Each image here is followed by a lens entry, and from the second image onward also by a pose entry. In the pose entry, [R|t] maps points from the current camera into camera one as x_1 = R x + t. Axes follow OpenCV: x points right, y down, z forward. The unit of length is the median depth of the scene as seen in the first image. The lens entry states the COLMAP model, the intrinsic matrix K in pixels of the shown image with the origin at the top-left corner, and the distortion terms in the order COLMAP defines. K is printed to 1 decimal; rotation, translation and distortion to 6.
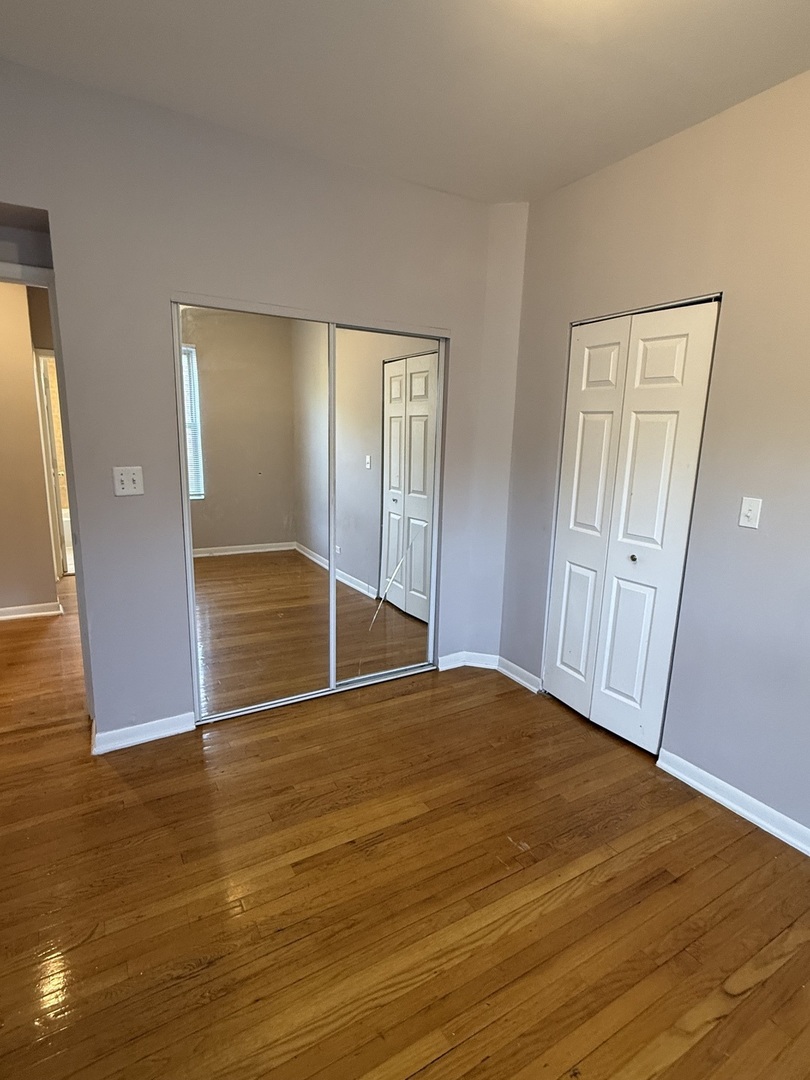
lens RADIAL K [[539.9, 0, 403.2], [0, 539.9, 538.3], [0, 0, 1]] dist [-0.000646, -0.000193]
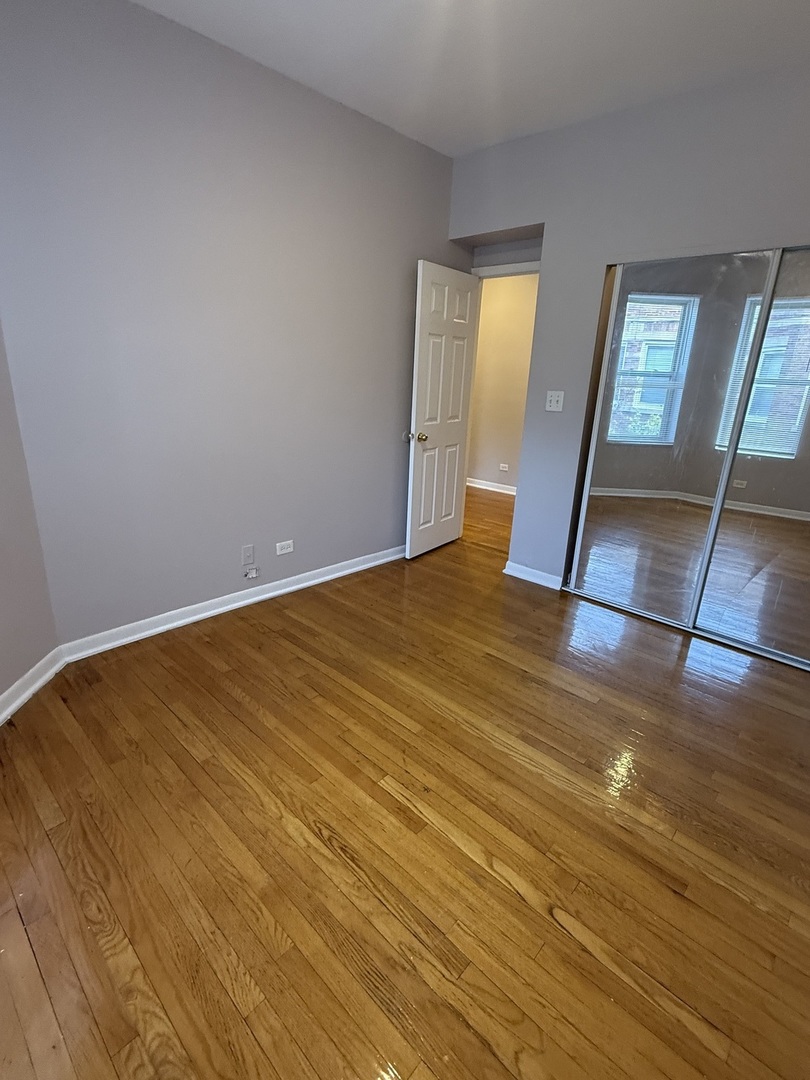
lens RADIAL K [[514.5, 0, 406.1], [0, 514.5, 537.4], [0, 0, 1]] dist [-0.000656, 0.000098]
pose [[0.284512, 0.281735, -0.916339, 0.486212], [-0.223531, 0.948992, 0.222370, 0.015585], [0.932248, 0.141563, 0.332976, 0.135477]]
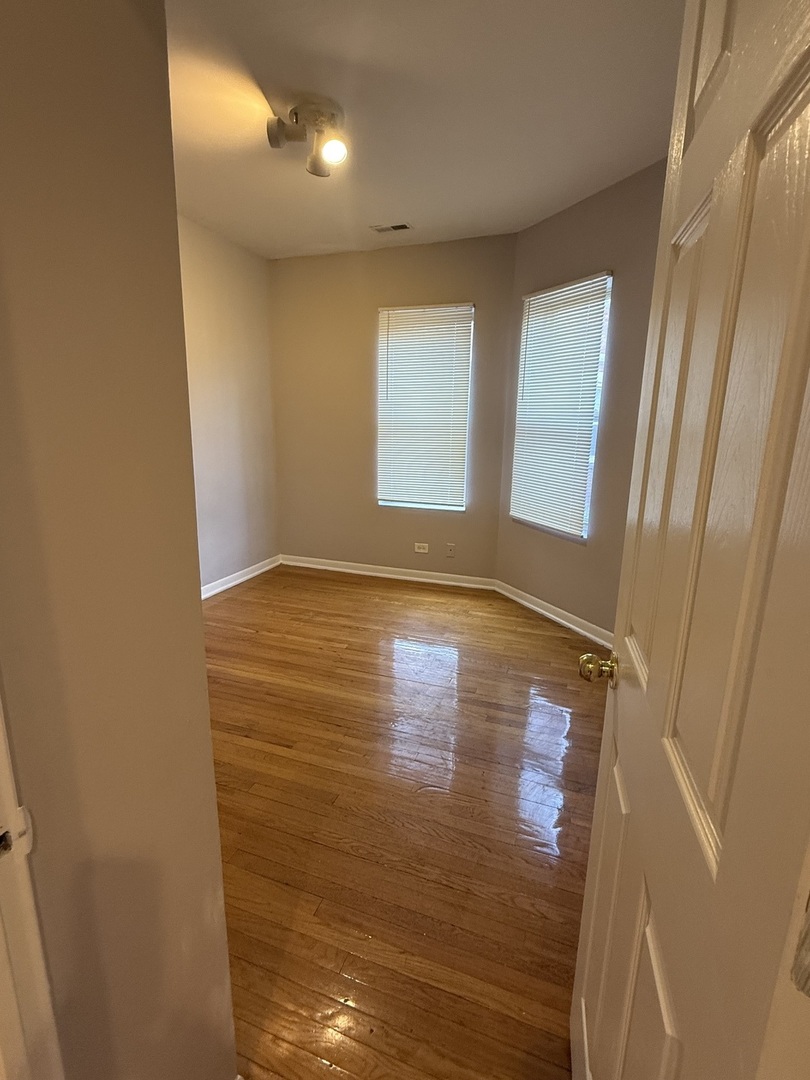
lens RADIAL K [[513.1, 0, 402.8], [0, 513.1, 540.1], [0, 0, 1]] dist [0.000024, 0.001488]
pose [[-0.624876, -0.212478, 0.751255, -0.581119], [0.122027, 0.923846, 0.362791, -0.114135], [-0.771129, 0.318373, -0.551361, 0.660179]]
